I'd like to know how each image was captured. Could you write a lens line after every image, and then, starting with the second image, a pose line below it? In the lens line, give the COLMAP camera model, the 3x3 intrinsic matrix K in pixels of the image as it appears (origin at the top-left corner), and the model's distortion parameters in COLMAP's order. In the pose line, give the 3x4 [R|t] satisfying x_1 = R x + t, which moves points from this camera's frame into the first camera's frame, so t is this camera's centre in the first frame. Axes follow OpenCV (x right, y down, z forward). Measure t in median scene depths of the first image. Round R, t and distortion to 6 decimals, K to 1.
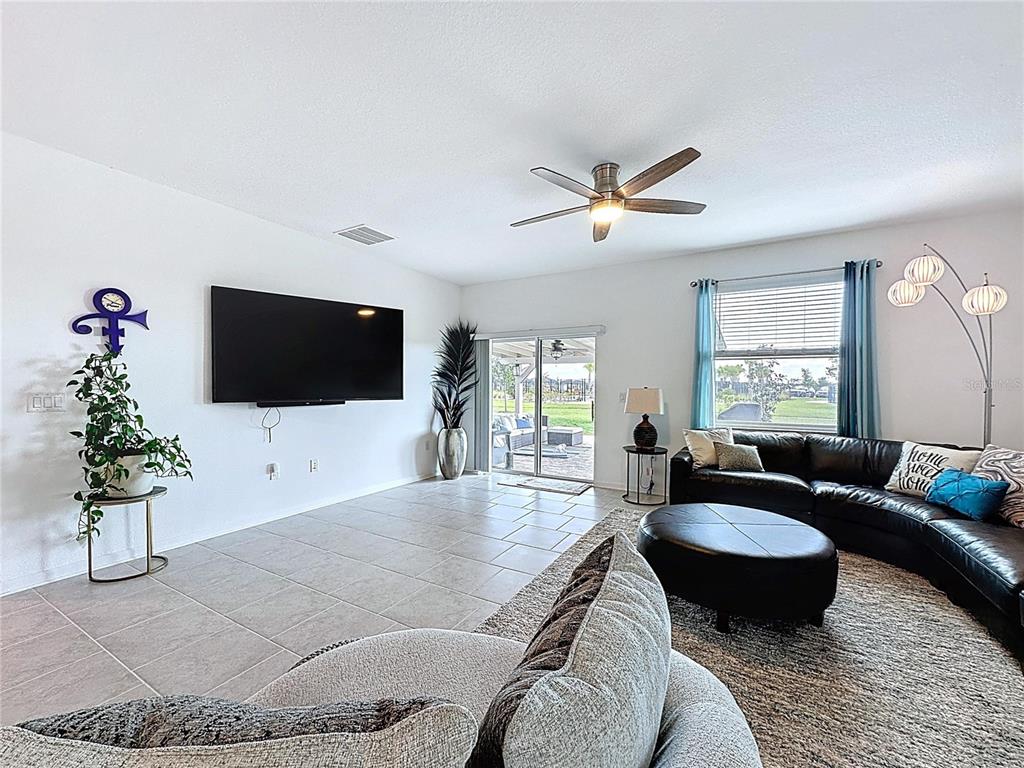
lens RADIAL K [[414.3, 0, 508.3], [0, 414.3, 394.4], [0, 0, 1]] dist [-0.002241, -0.000419]
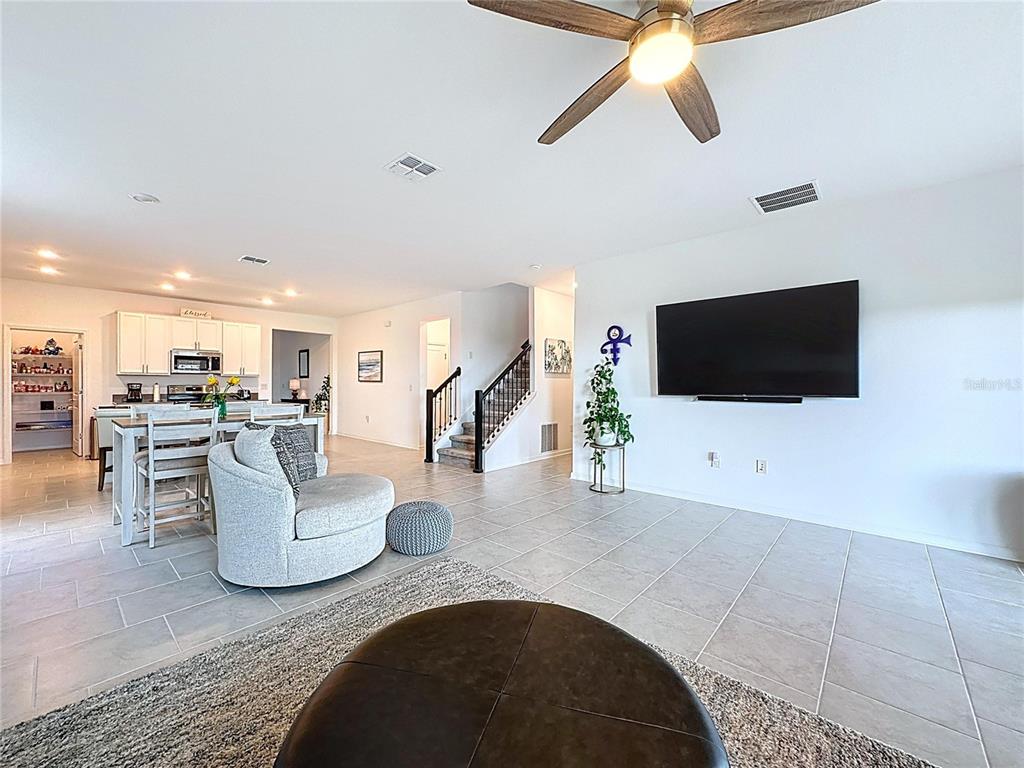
lens RADIAL K [[414.3, 0, 517.2], [0, 414.3, 384.8], [0, 0, 1]] dist [-0.002241, -0.000419]
pose [[-0.195614, -0.001339, -0.980680, 0.598443], [-0.023274, 0.999724, 0.003278, -0.003337], [0.980405, 0.023466, -0.195591, 0.686415]]
